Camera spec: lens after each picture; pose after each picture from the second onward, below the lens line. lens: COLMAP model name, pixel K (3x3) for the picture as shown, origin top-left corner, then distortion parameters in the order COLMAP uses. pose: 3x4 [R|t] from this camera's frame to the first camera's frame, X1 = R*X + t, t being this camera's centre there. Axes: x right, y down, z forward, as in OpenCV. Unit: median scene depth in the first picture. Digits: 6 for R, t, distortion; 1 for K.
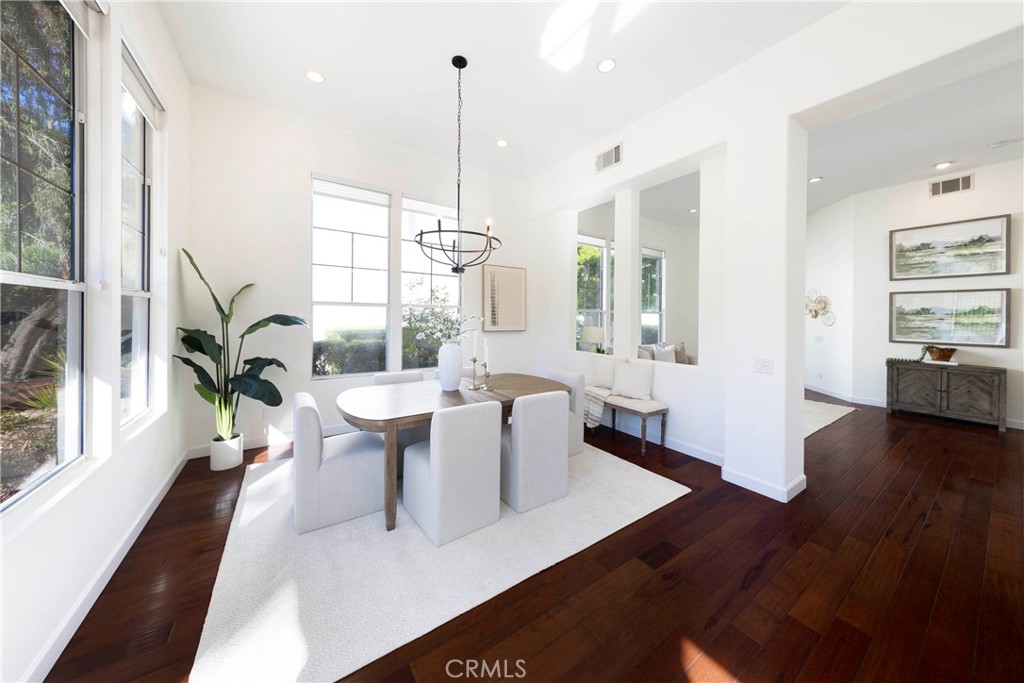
lens RADIAL K [[329.6, 0, 510.9], [0, 329.6, 315.4], [0, 0, 1]] dist [-0.000910, 0.000029]
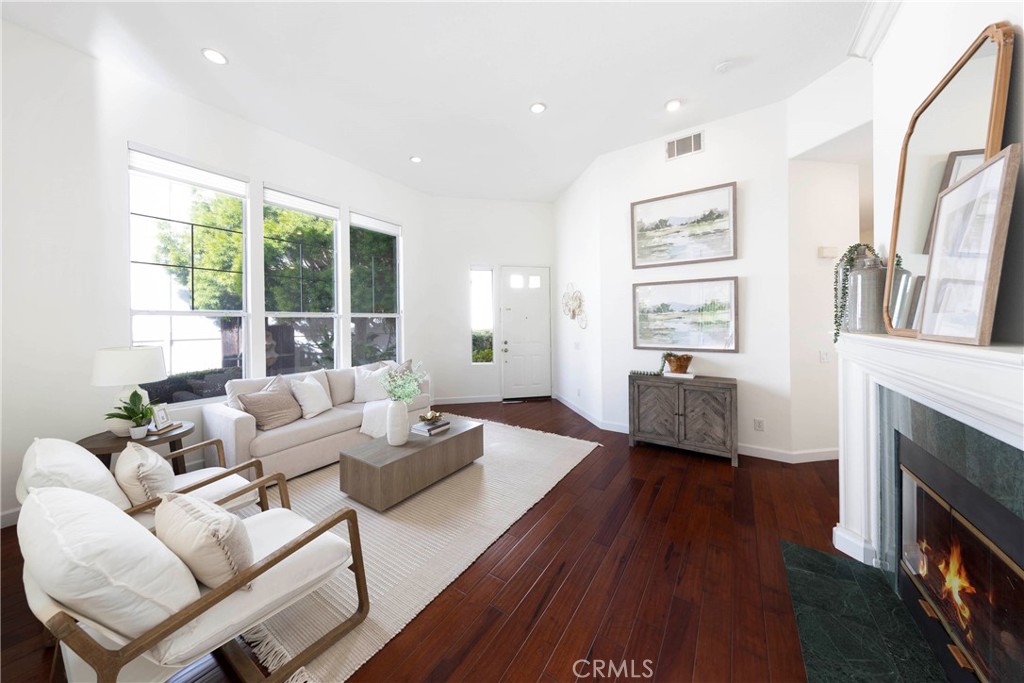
lens RADIAL K [[336.5, 0, 512.6], [0, 336.5, 319.7], [0, 0, 1]] dist [0.002280, 0.000020]
pose [[0.919817, -0.020260, 0.391825, 0.645872], [0.021278, 0.999772, 0.001745, 0.006194], [-0.391771, 0.006732, 0.920038, 0.430343]]
